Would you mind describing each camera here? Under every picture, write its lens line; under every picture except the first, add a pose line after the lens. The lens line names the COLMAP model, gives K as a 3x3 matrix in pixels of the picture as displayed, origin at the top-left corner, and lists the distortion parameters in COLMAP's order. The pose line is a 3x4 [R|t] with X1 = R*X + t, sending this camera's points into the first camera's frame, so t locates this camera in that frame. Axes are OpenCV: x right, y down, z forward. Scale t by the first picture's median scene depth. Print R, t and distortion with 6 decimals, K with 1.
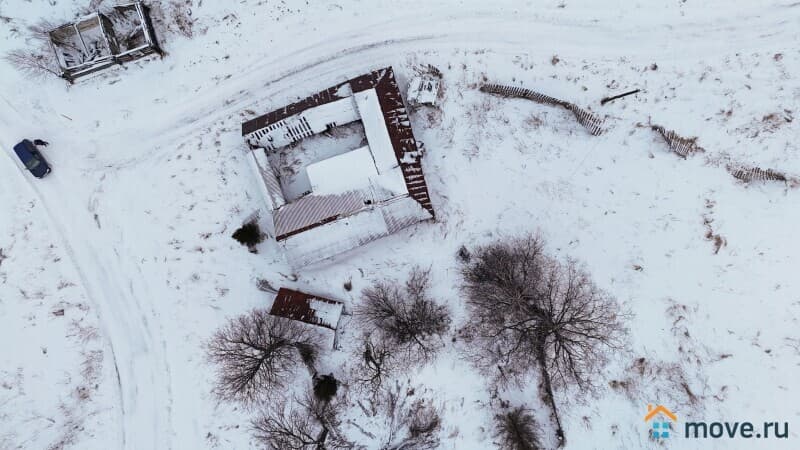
lens RADIAL K [[584.0, 0, 400.0], [0, 584.0, 220.9], [0, 0, 1]] dist [0.093151, -0.094418]
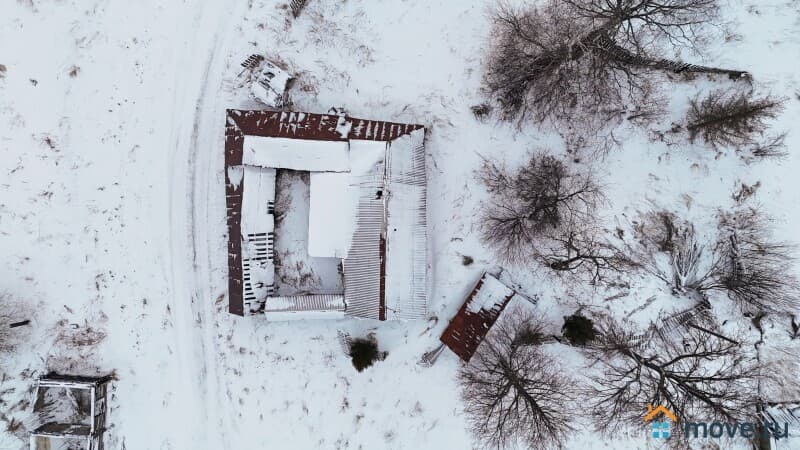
lens RADIAL K [[584.0, 0, 400.9], [0, 584.0, 226.8], [0, 0, 1]] dist [0.093151, -0.094418]
pose [[0.352934, -0.935608, 0.008663, -0.084968], [0.935591, 0.352999, 0.007827, 0.004483], [-0.010381, 0.005342, 0.999932, 0.202513]]
